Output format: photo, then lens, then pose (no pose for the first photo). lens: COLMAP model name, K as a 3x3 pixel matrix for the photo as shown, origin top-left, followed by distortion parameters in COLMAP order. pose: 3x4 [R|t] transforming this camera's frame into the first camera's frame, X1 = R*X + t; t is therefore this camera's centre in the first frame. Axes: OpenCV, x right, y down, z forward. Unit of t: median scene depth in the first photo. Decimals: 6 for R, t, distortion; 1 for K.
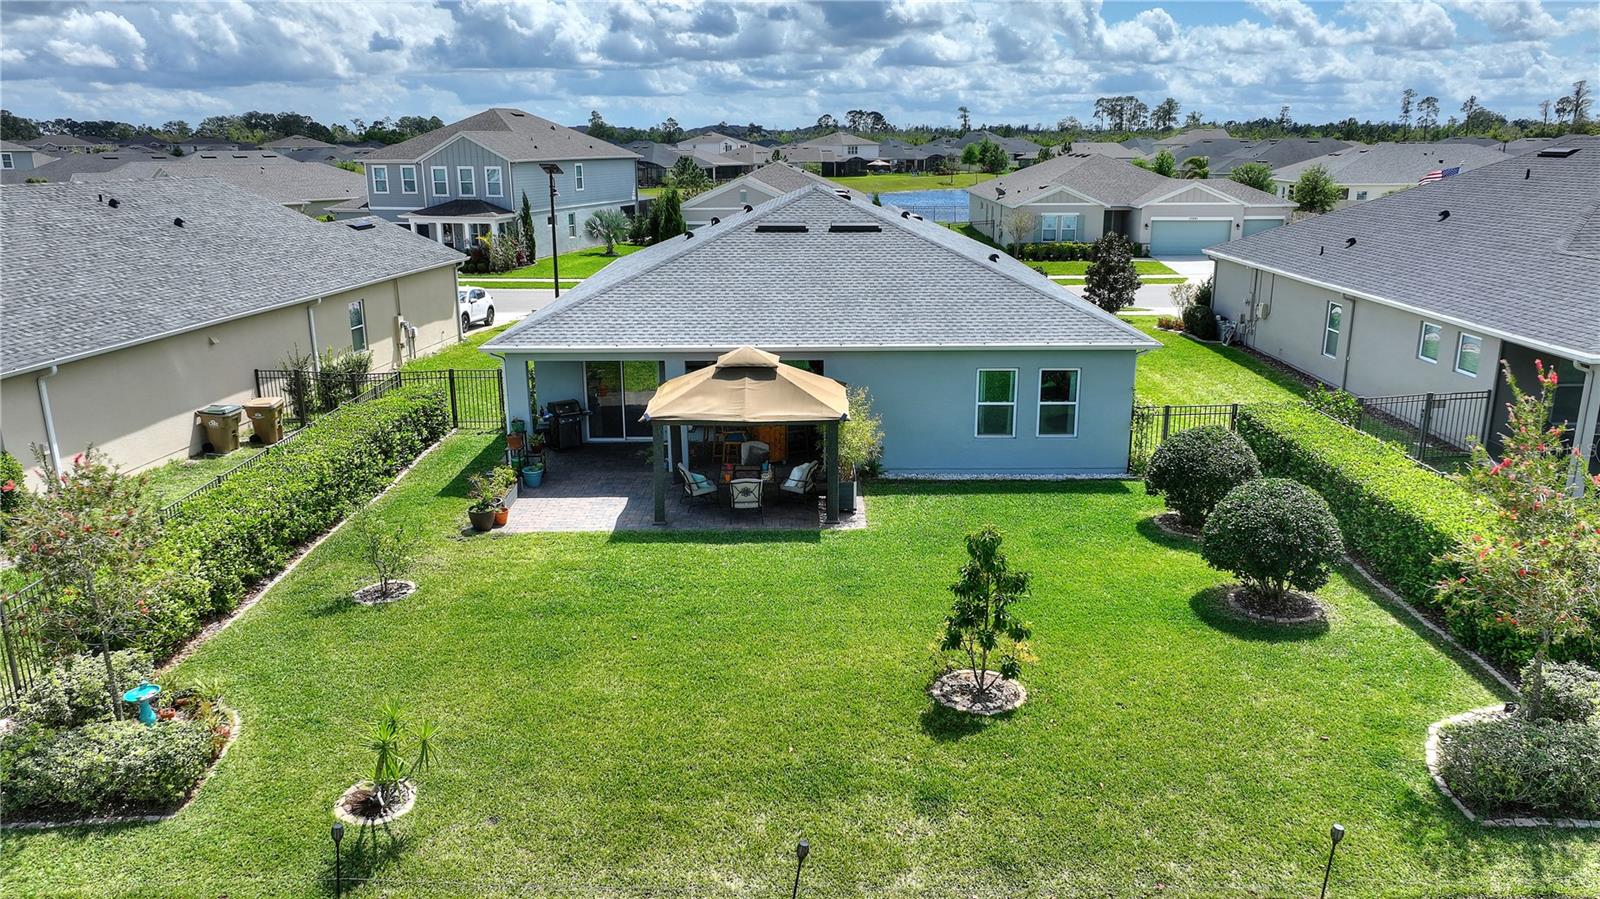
lens RADIAL K [[1114.8, 0, 806.3], [0, 1114.8, 453.7], [0, 0, 1]] dist [-0.014849, 0.031157]
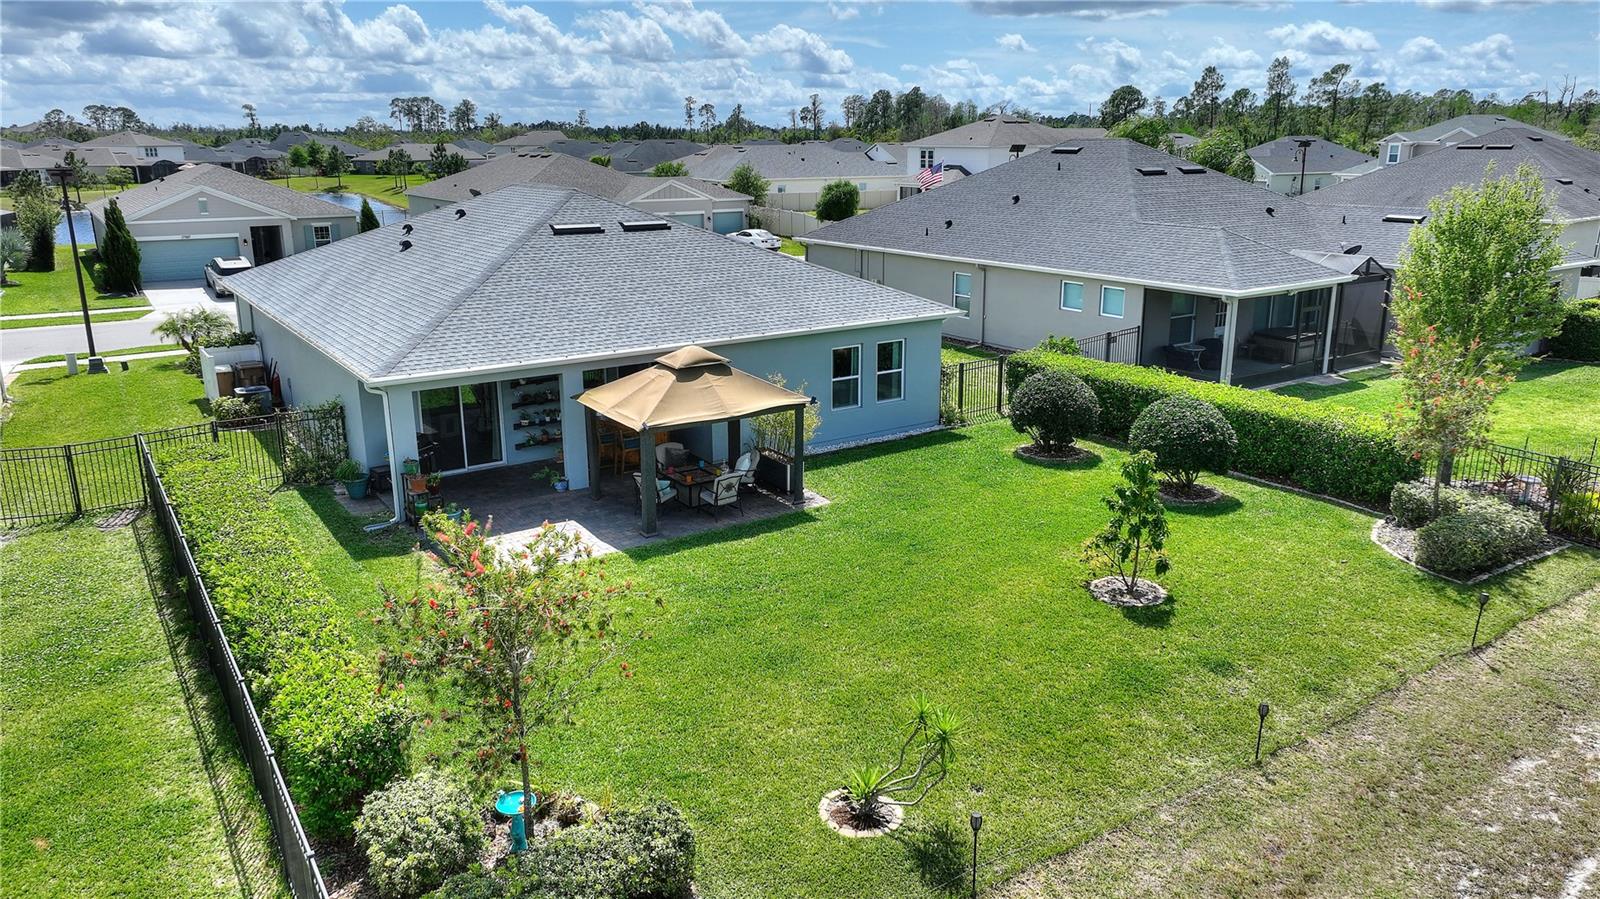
lens RADIAL K [[1118.0, 0, 800.0], [0, 1118.0, 449.5], [0, 0, 1]] dist [0.001200, 0.017419]
pose [[0.824742, -0.149827, 0.545300, -0.484768], [0.153192, 0.987403, 0.039602, -0.026239], [-0.544364, 0.050874, 0.837305, 0.101490]]
